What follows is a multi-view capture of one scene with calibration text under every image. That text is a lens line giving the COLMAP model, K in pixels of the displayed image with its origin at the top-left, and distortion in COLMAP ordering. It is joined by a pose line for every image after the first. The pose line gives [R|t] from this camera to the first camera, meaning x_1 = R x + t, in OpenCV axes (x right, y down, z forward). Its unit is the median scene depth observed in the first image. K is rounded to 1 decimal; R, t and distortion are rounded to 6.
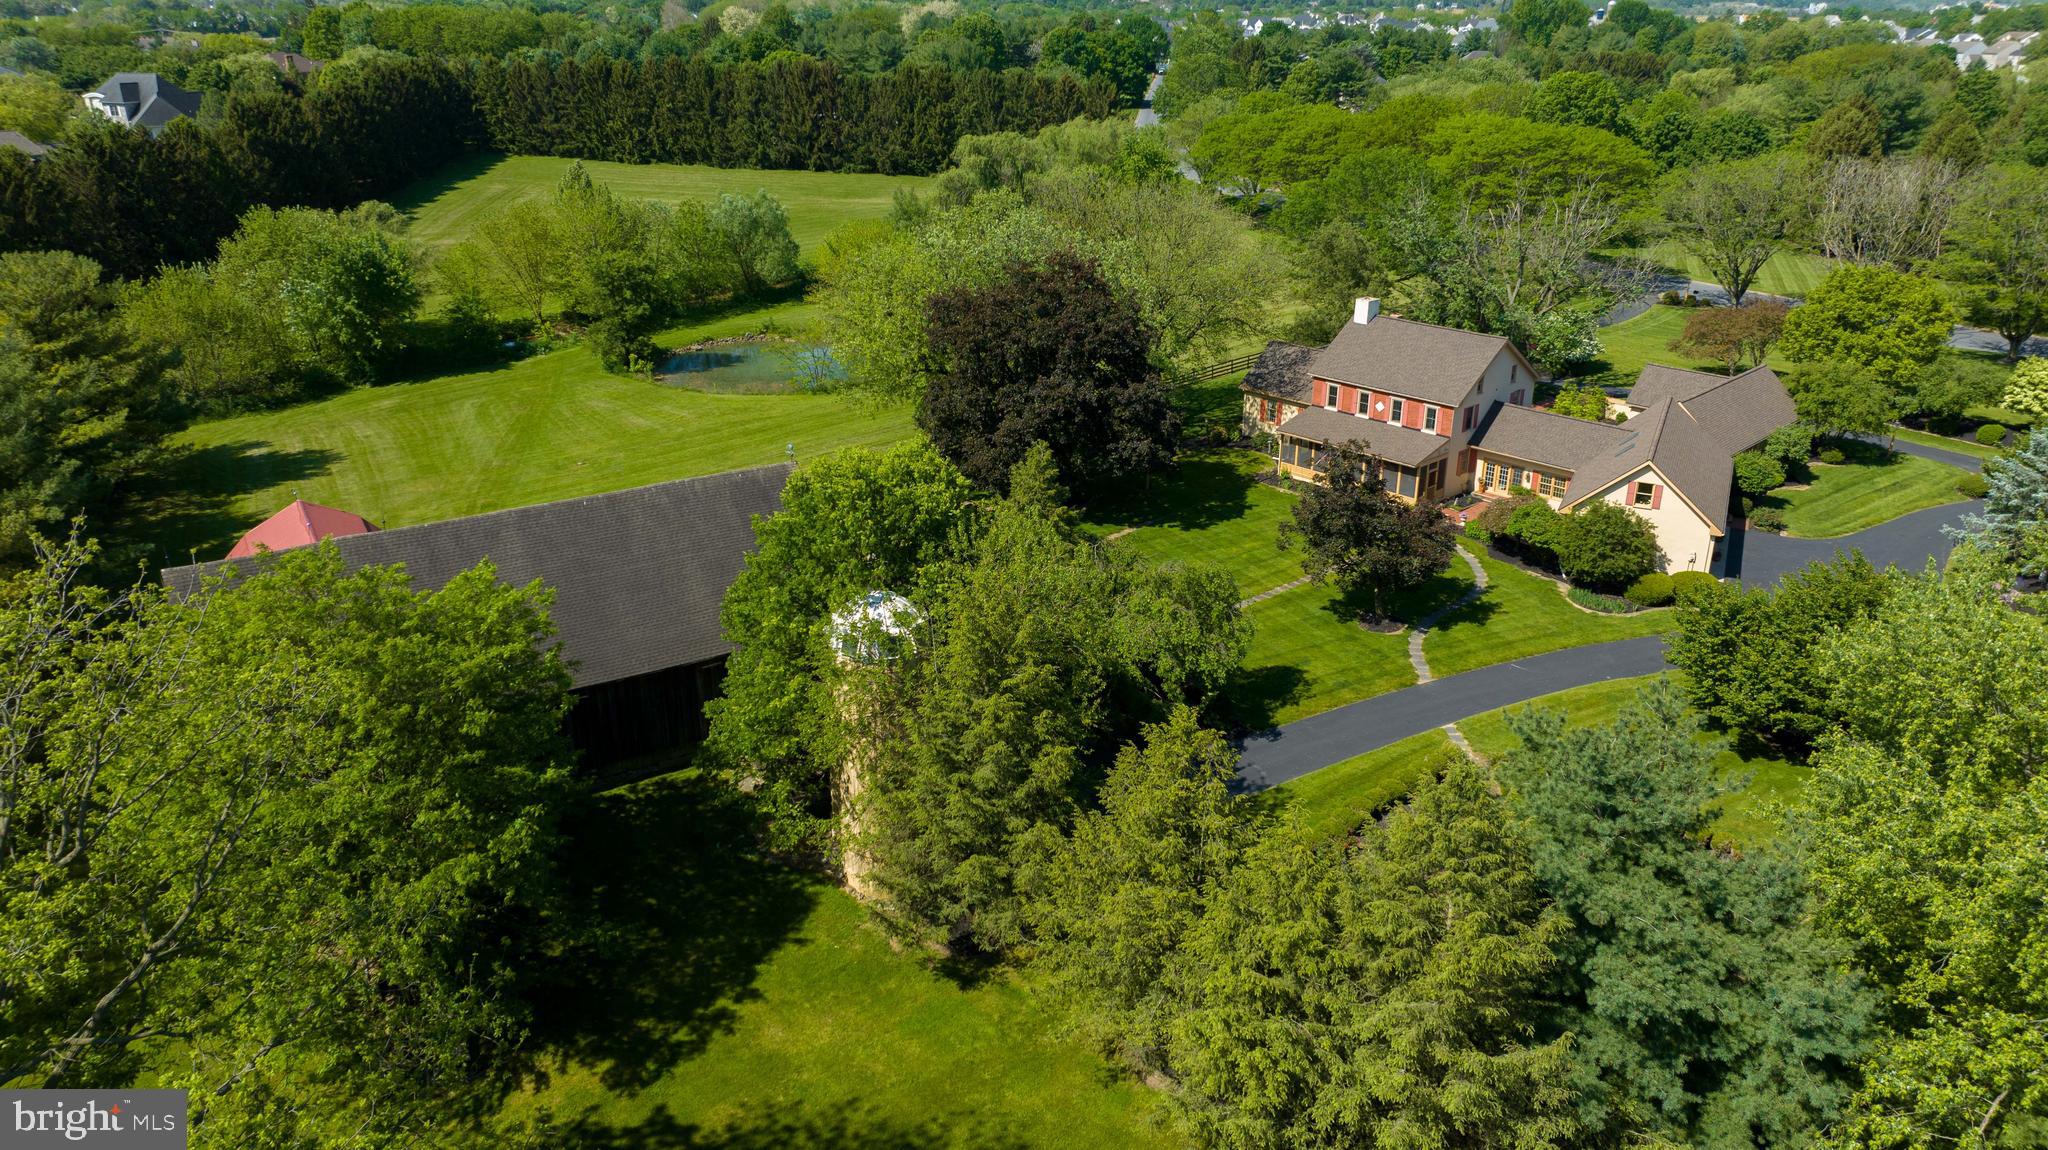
lens RADIAL K [[1432.9, 0, 1028.9], [0, 1432.9, 582.1], [0, 0, 1]] dist [-0.016910, 0.001164]
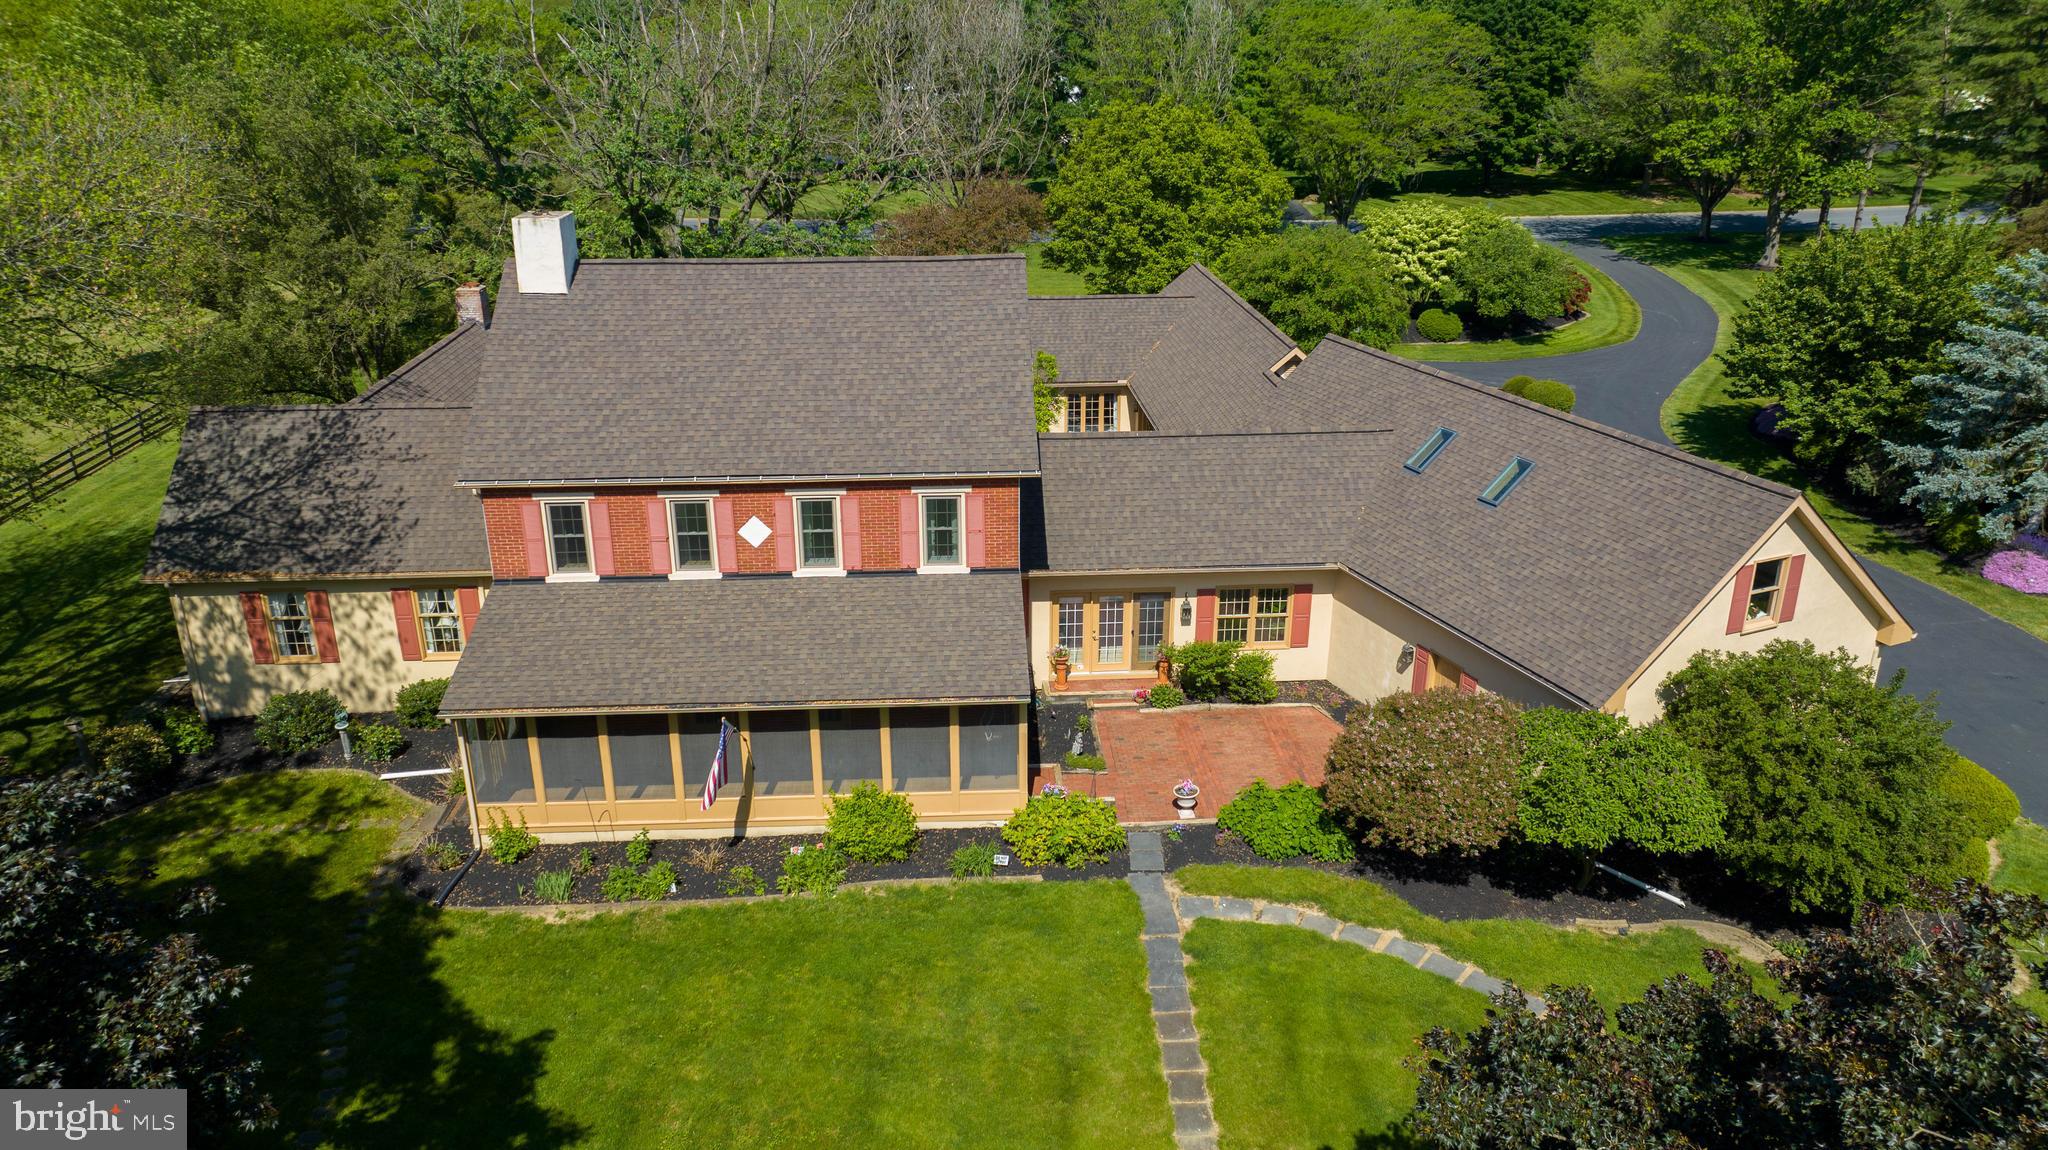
lens RADIAL K [[1432.9, 0, 1028.9], [0, 1432.9, 582.1], [0, 0, 1]] dist [-0.016910, 0.001164]
pose [[0.638982, -0.285873, 0.714128, 0.057403], [0.291730, 0.949082, 0.118896, -0.129518], [-0.711756, 0.132361, 0.689844, 0.732329]]
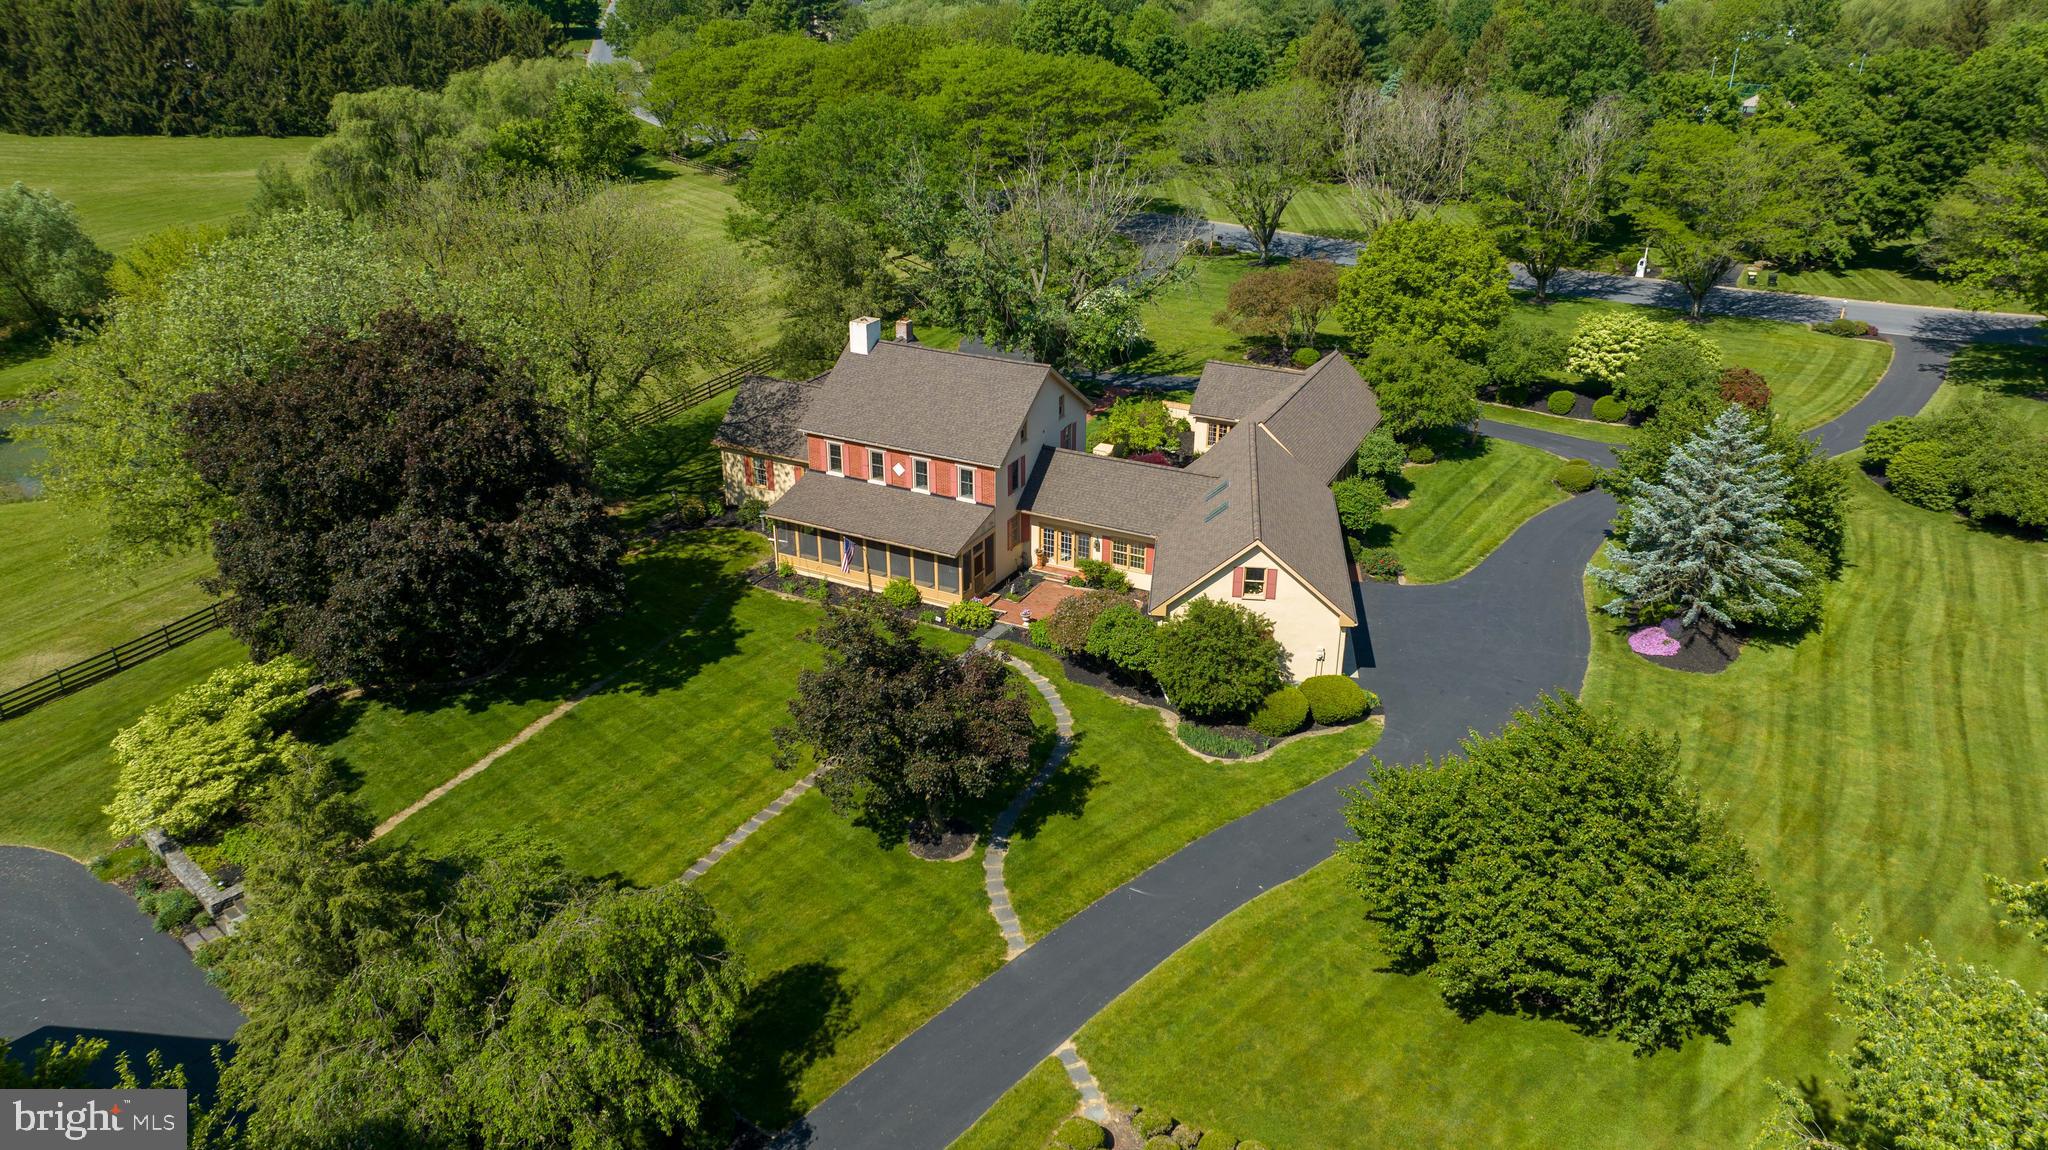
lens RADIAL K [[1445.5, 0, 1023.1], [0, 1445.5, 575.7], [0, 0, 1]] dist [-0.019844, 0.000376]
pose [[0.944607, -0.138095, 0.297736, 0.073092], [0.124500, 0.990137, 0.064250, -0.106104], [-0.303672, -0.023623, 0.952484, 0.255913]]
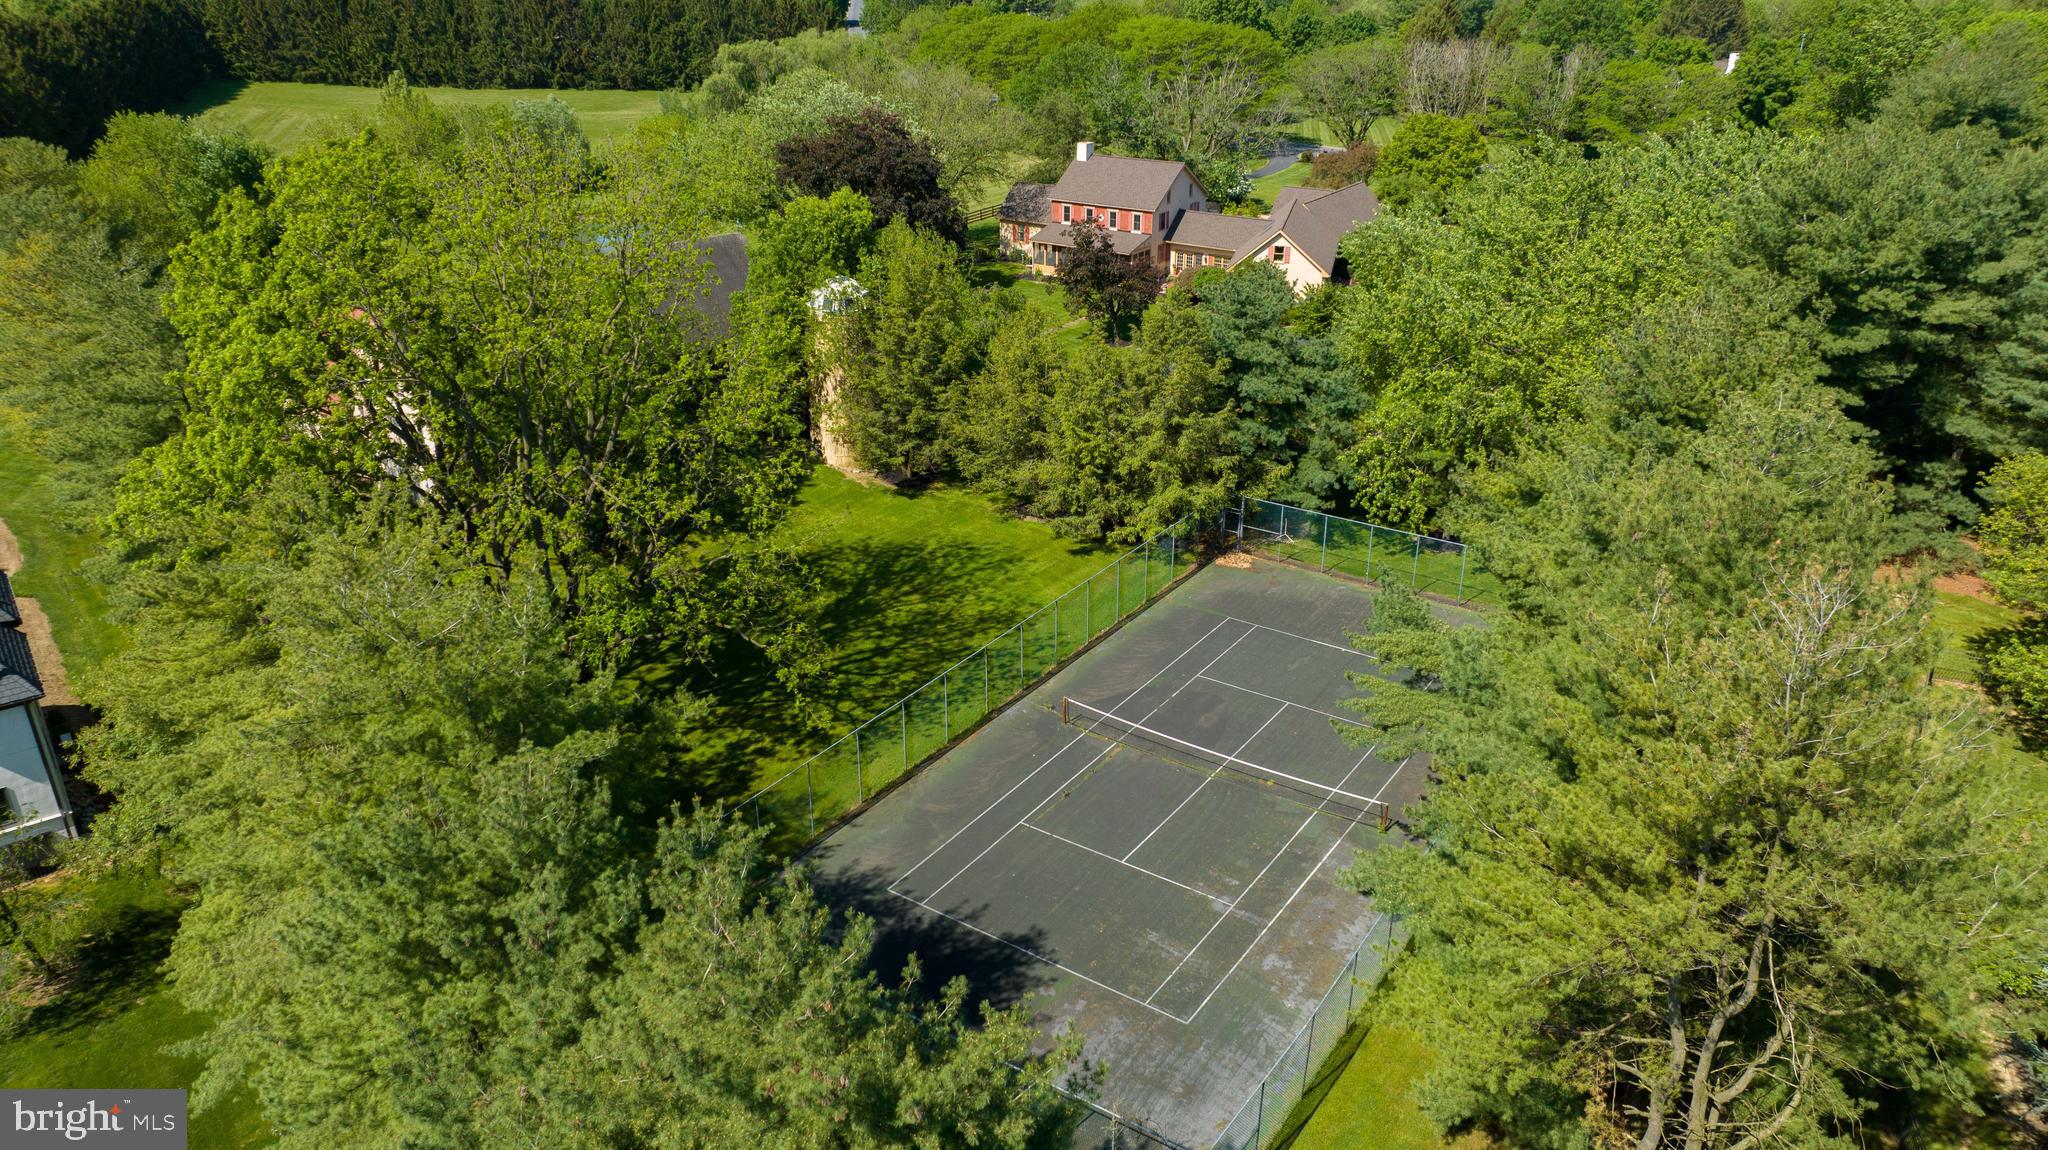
lens RADIAL K [[1432.2, 0, 1029.3], [0, 1432.2, 578.3], [0, 0, 1]] dist [-0.027590, 0.026961]
pose [[0.977153, -0.093650, 0.190790, -0.119714], [0.085362, 0.995032, 0.051224, 0.147271], [-0.194640, -0.033767, 0.980293, -0.358572]]
